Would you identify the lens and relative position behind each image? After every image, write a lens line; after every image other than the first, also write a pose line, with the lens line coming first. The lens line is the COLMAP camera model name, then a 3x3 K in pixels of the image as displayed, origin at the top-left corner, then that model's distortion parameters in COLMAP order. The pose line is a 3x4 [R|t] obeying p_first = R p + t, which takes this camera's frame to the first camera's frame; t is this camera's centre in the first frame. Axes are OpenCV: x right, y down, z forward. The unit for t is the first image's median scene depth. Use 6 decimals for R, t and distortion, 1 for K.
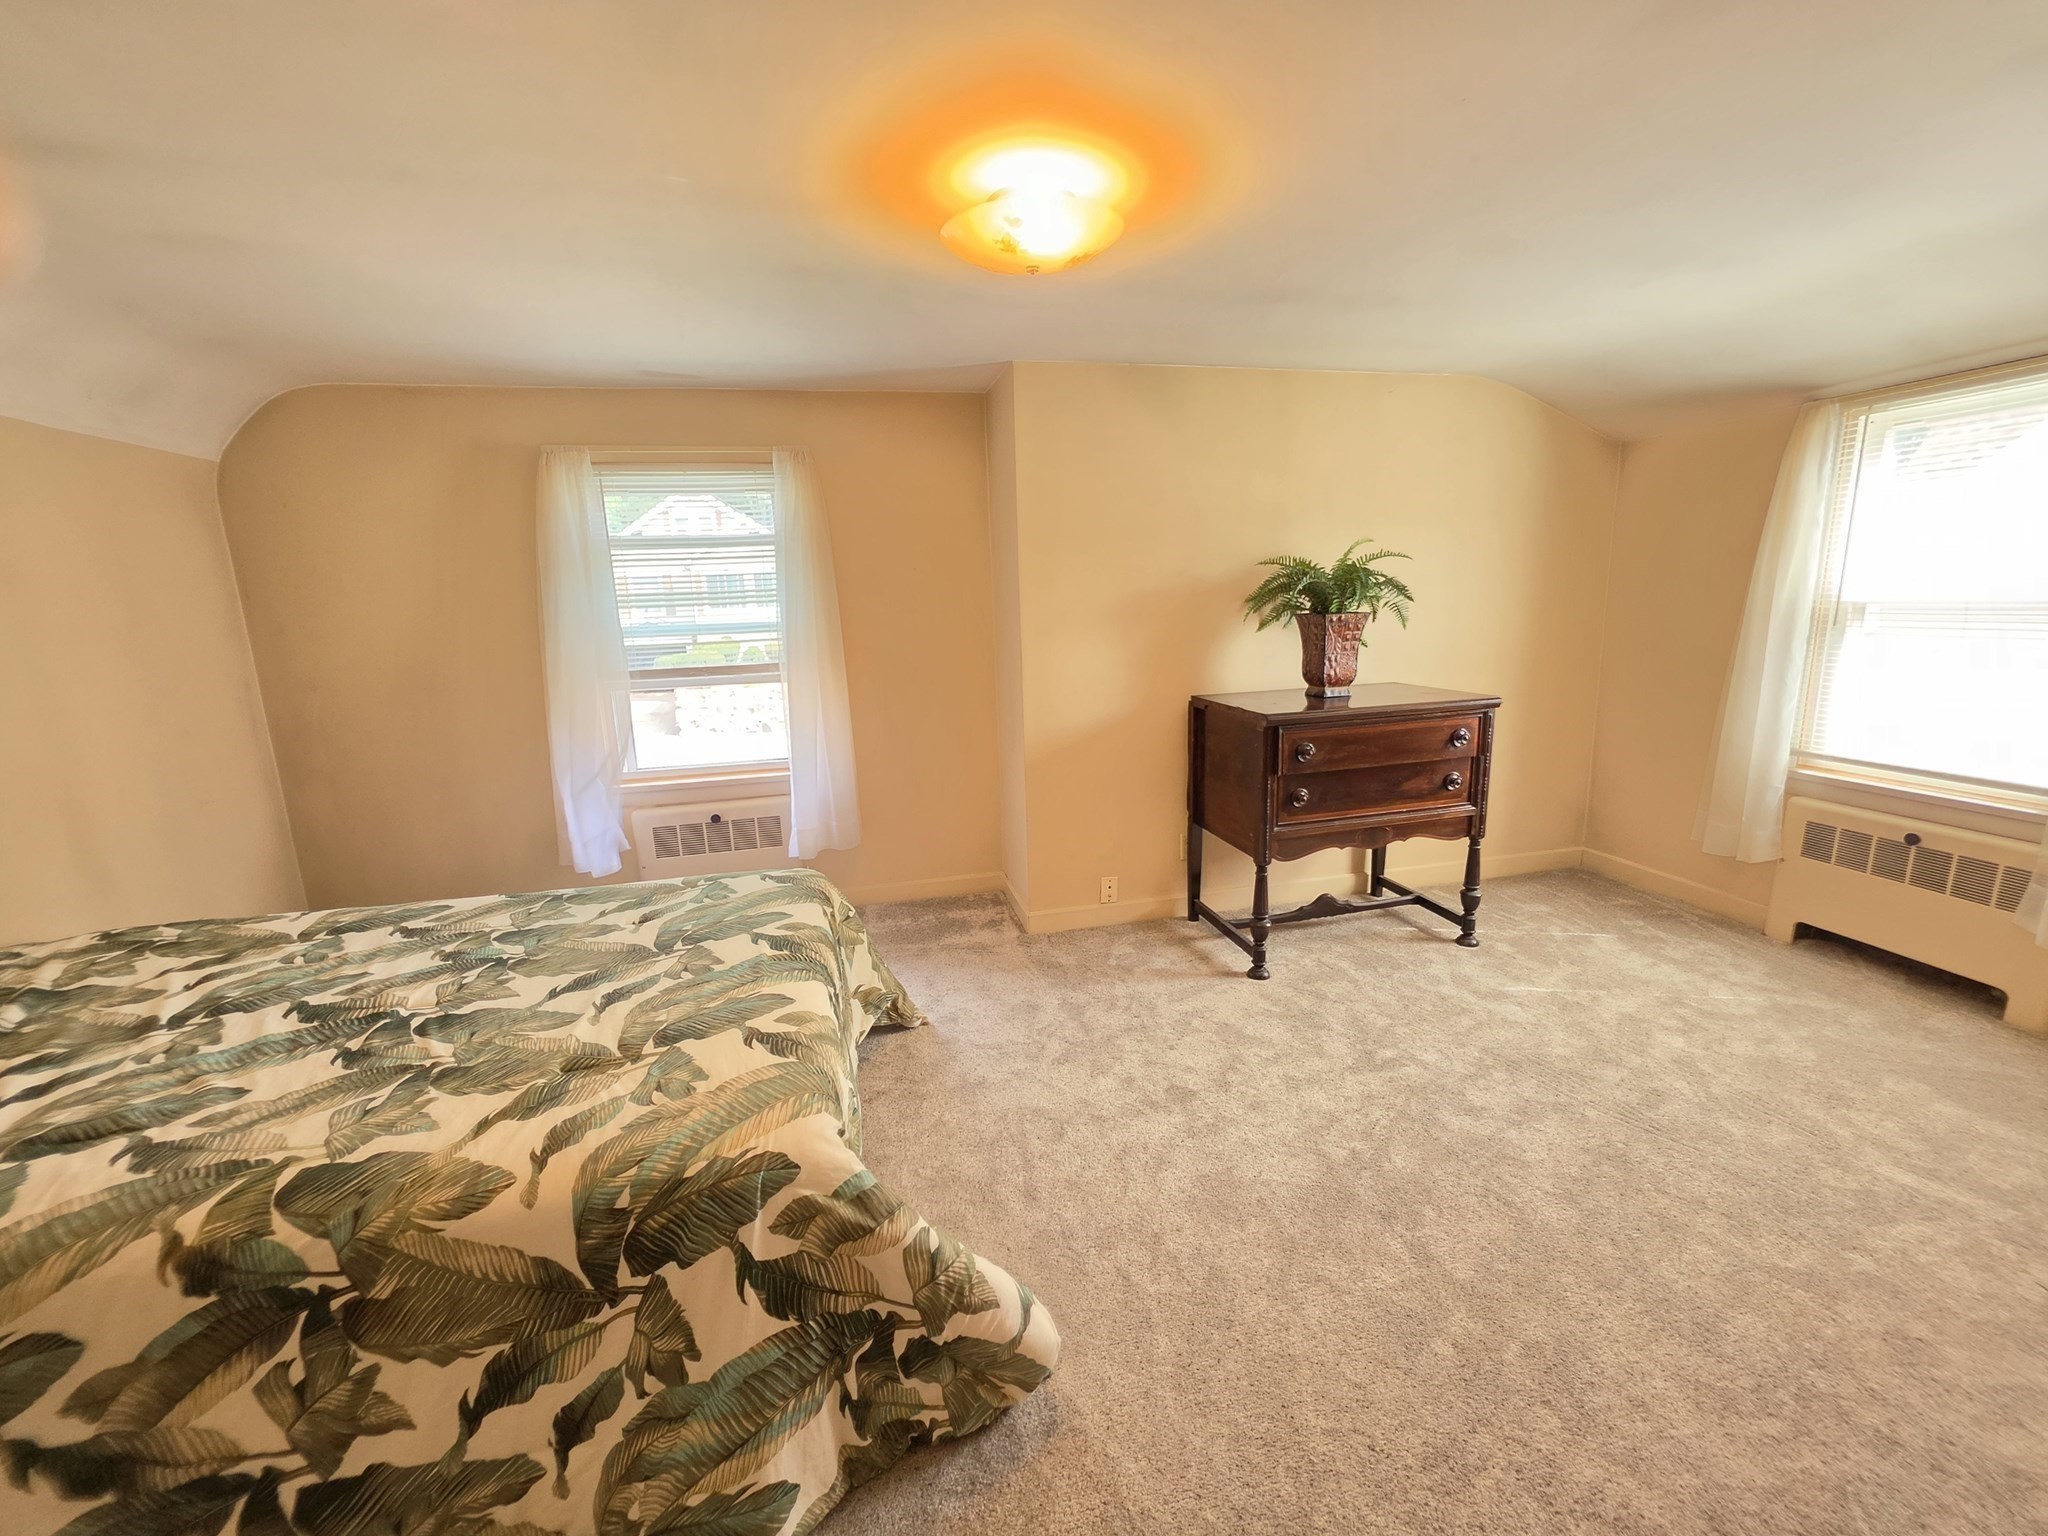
lens RADIAL K [[811.6, 0, 1022.8], [0, 811.6, 766.4], [0, 0, 1]] dist [-0.006018, 0.001109]
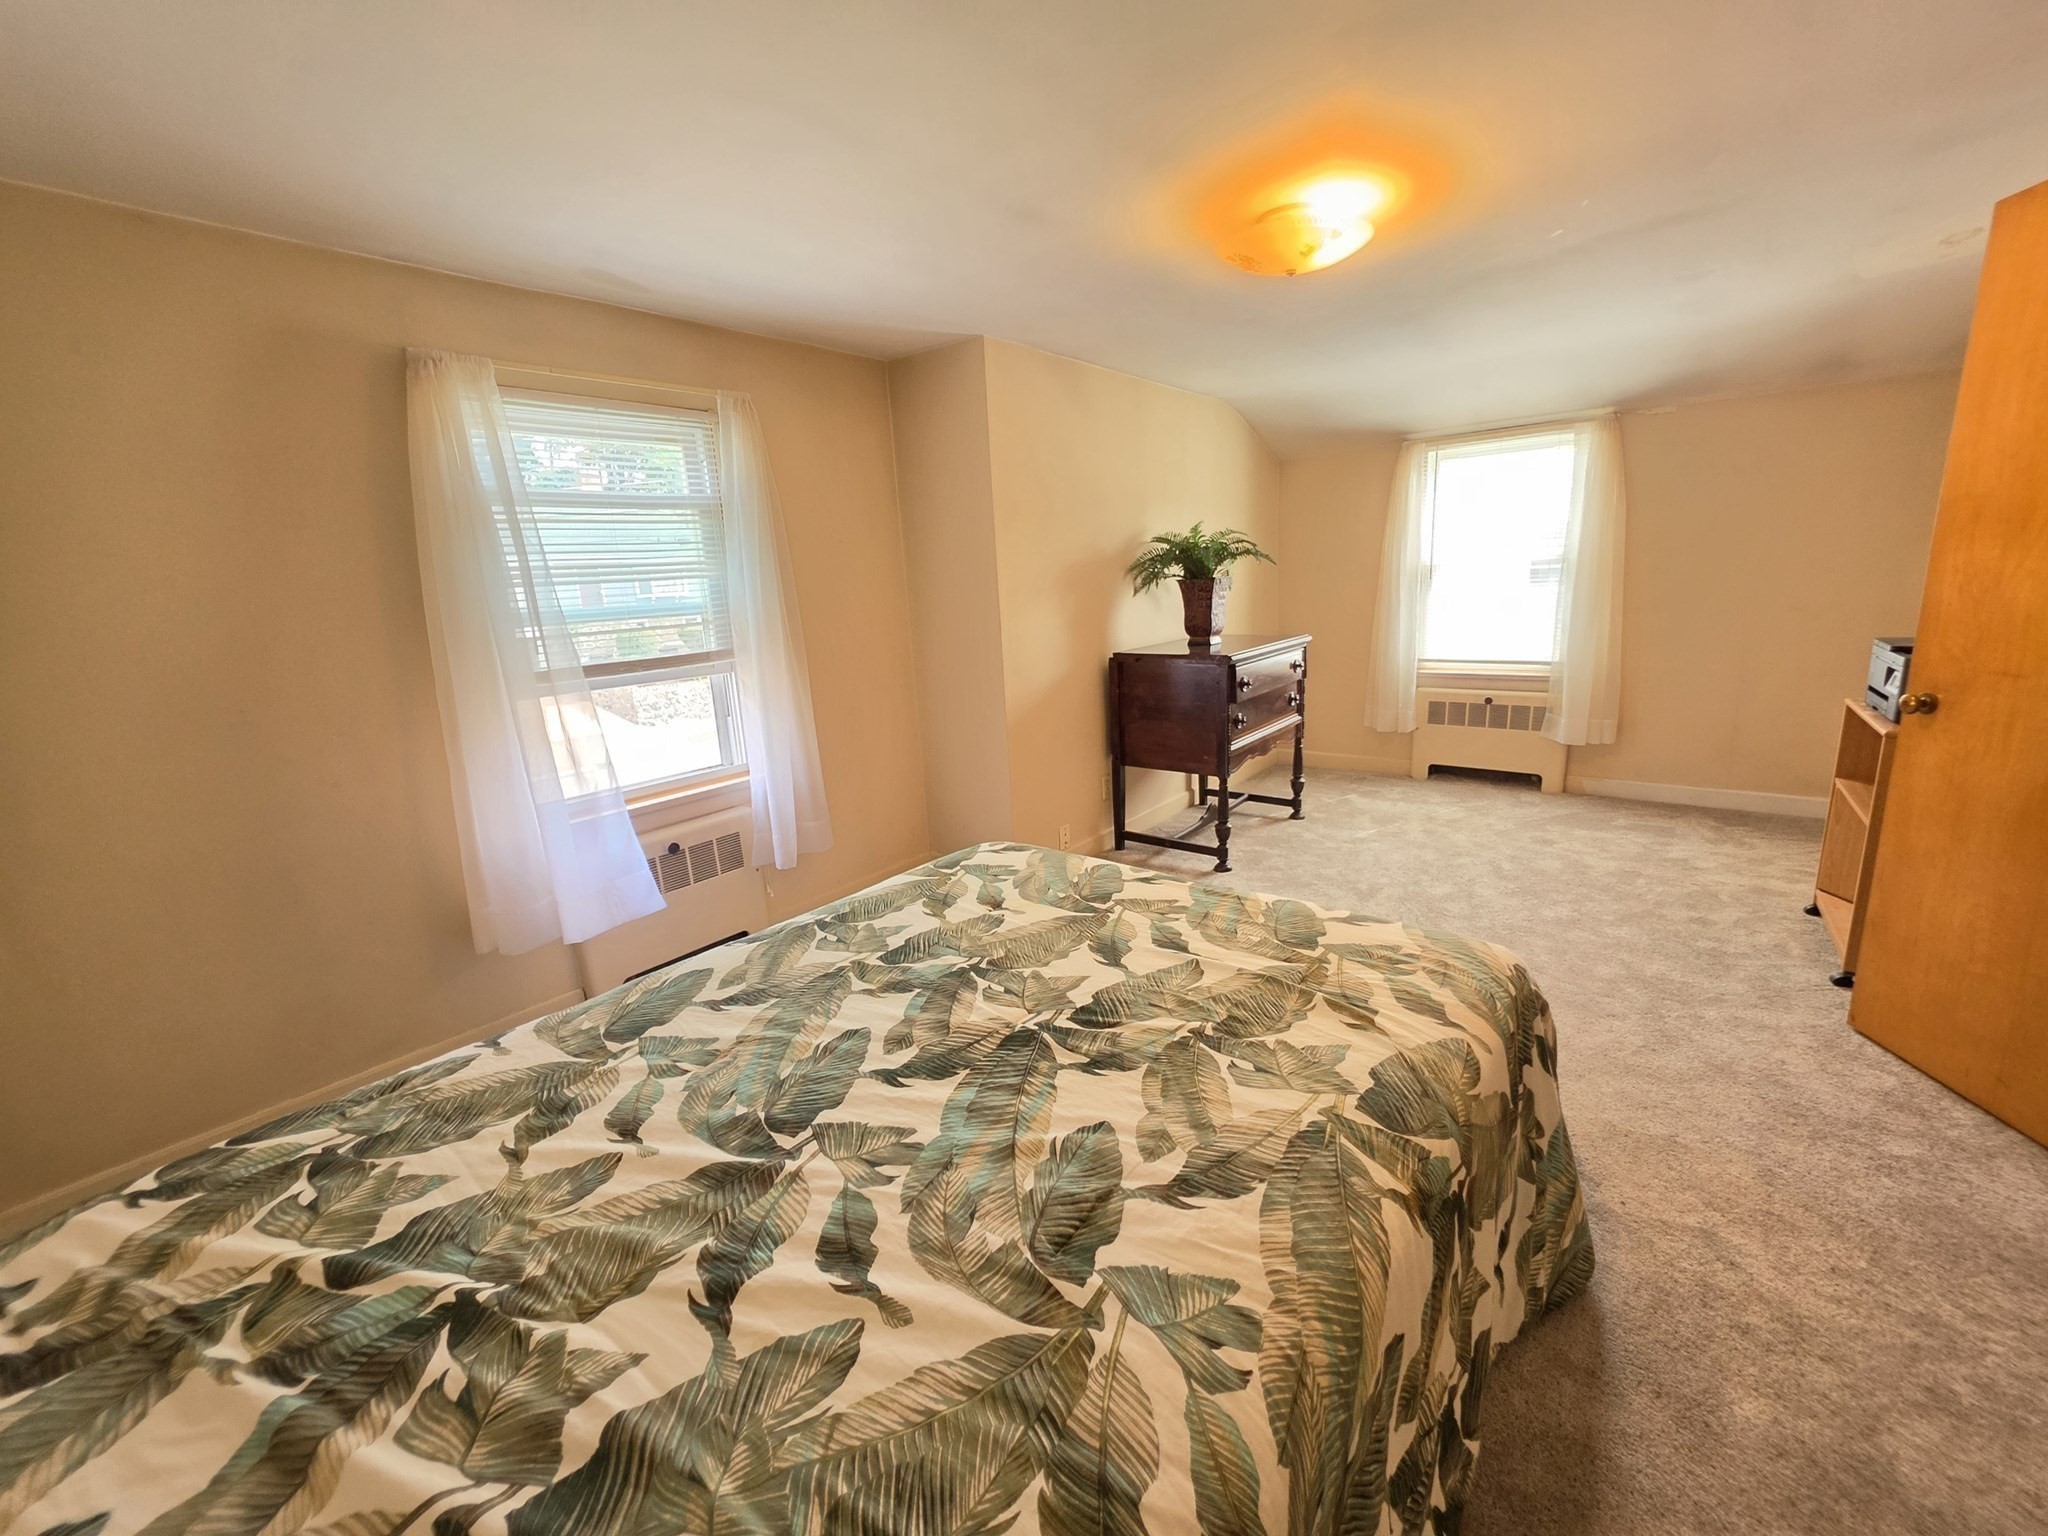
lens RADIAL K [[811.6, 0, 1018.8], [0, 811.6, 768.8], [0, 0, 1]] dist [-0.006018, 0.001109]
pose [[0.797862, -0.149682, 0.583962, -0.958606], [0.151998, 0.987337, 0.045401, 0.004261], [-0.583363, 0.052537, 0.810511, 0.252405]]
